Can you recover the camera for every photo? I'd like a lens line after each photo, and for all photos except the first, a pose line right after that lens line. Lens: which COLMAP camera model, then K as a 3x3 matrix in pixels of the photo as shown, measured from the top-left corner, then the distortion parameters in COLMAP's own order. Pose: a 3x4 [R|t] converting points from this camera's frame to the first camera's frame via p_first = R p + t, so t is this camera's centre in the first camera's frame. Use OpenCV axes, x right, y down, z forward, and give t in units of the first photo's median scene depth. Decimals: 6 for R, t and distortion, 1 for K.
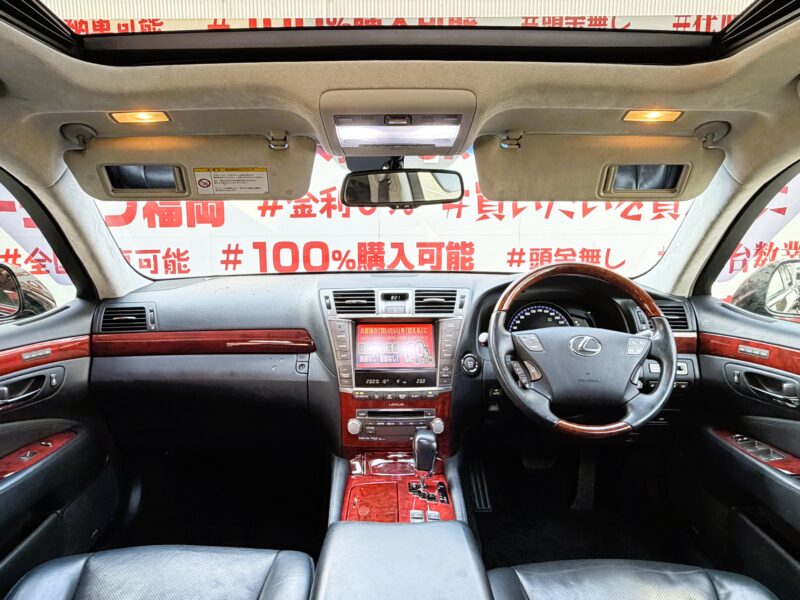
lens RADIAL K [[509.4, 0, 411.8], [0, 509.4, 300.5], [0, 0, 1]] dist [0.003527, 0.000026]
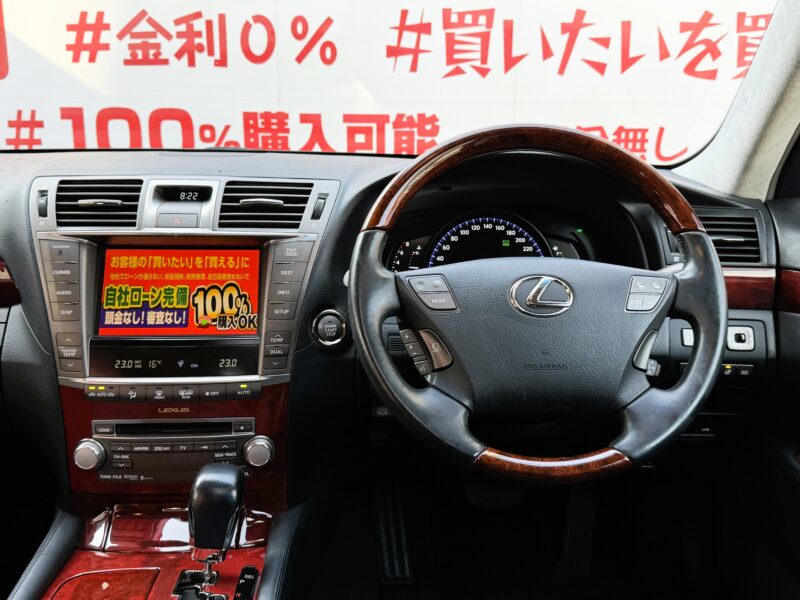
lens RADIAL K [[786.3, 0, 406.5], [0, 786.3, 298.4], [0, 0, 1]] dist [0.043678, 0.000000]
pose [[0.998972, 0.003899, 0.045169, 0.146849], [-0.008629, 0.994434, 0.105008, 0.011069], [-0.044508, -0.105290, 0.993445, 0.212098]]
